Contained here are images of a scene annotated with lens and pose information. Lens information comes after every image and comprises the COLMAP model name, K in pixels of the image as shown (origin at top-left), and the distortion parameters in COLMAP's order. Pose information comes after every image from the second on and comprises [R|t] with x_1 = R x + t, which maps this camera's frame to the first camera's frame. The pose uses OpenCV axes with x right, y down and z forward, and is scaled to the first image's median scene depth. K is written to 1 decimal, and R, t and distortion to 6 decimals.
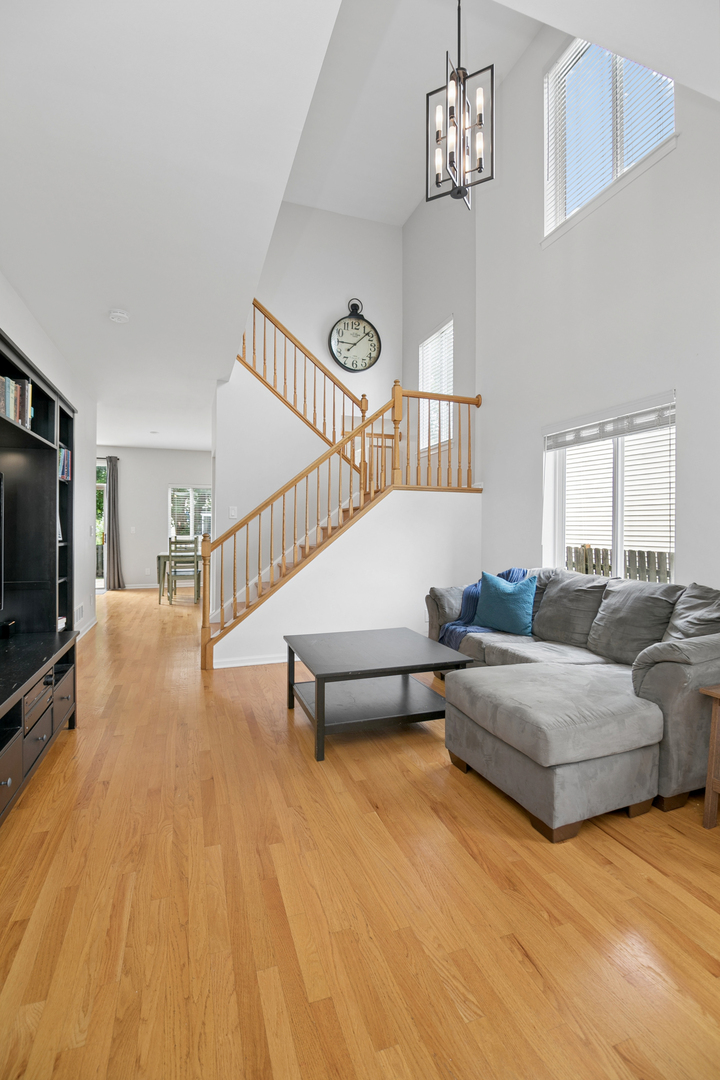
lens RADIAL K [[487.4, 0, 360.0], [0, 487.4, 540.0], [0, 0, 1]] dist [-0.001679, -0.011937]
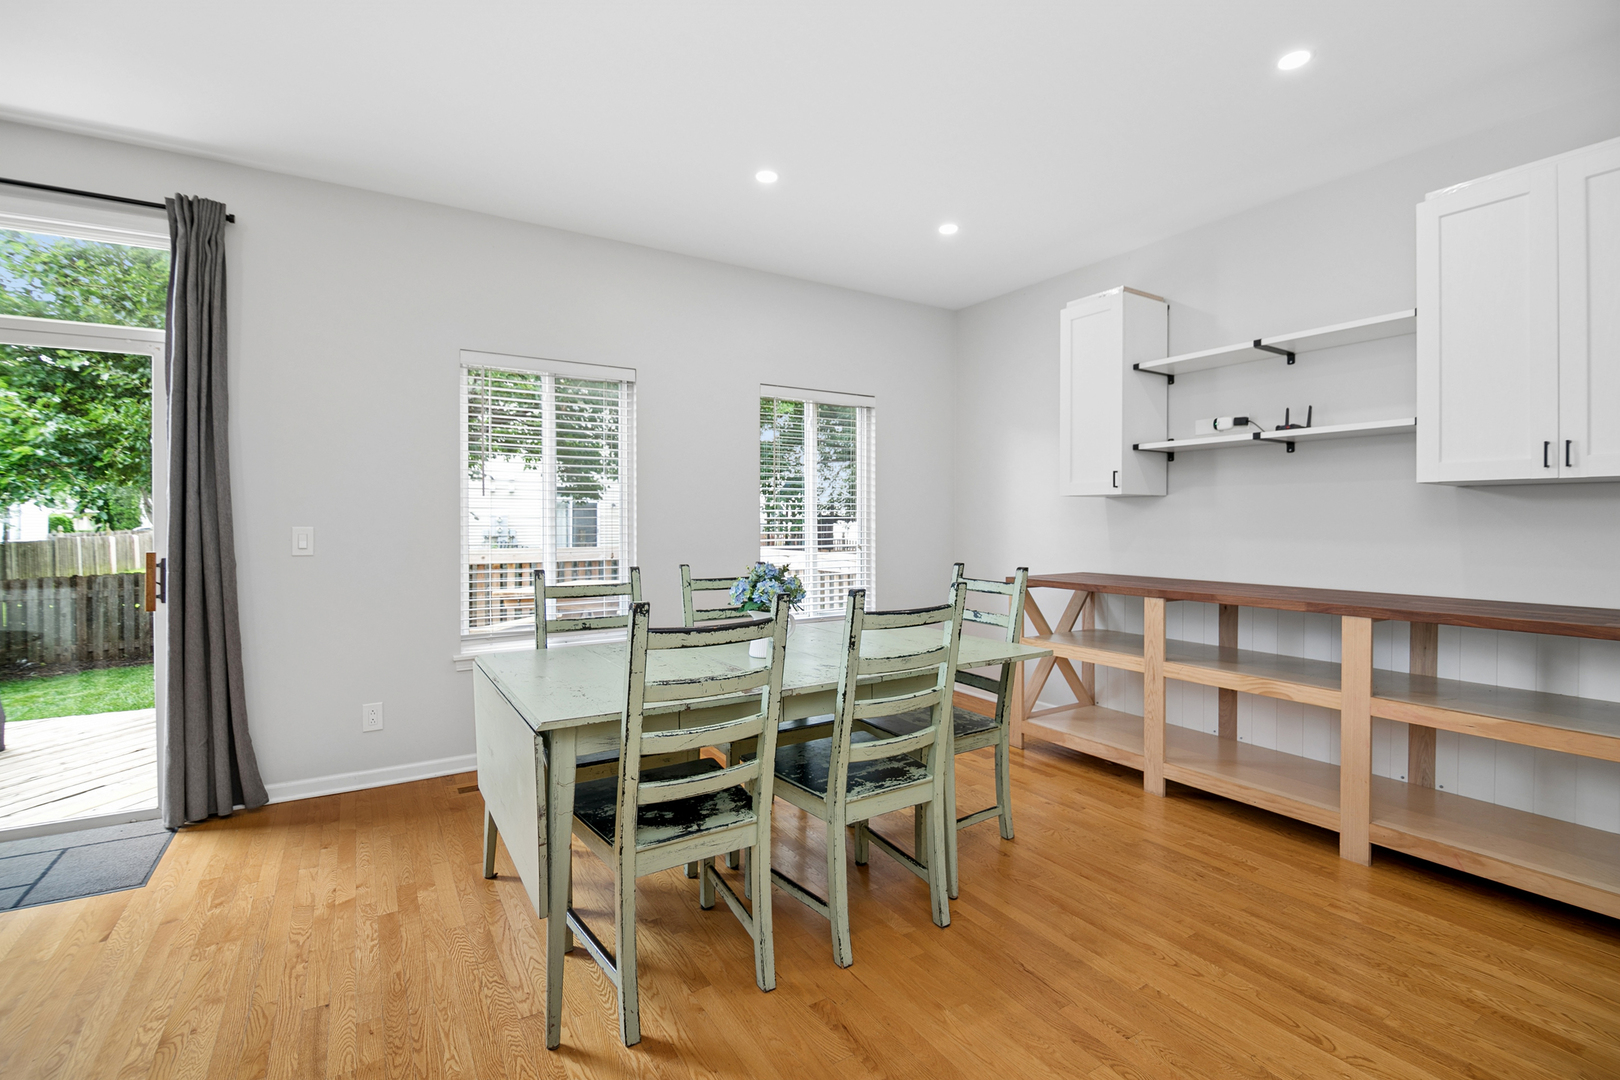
lens RADIAL K [[731.1, 0, 798.7], [0, 731.1, 535.0], [0, 0, 1]] dist [-0.001679, -0.011937]
pose [[0.978930, -0.009489, 0.203974, -0.315007], [0.010355, 0.999941, -0.003180, -0.019899], [-0.203932, 0.005225, 0.978971, 0.633515]]
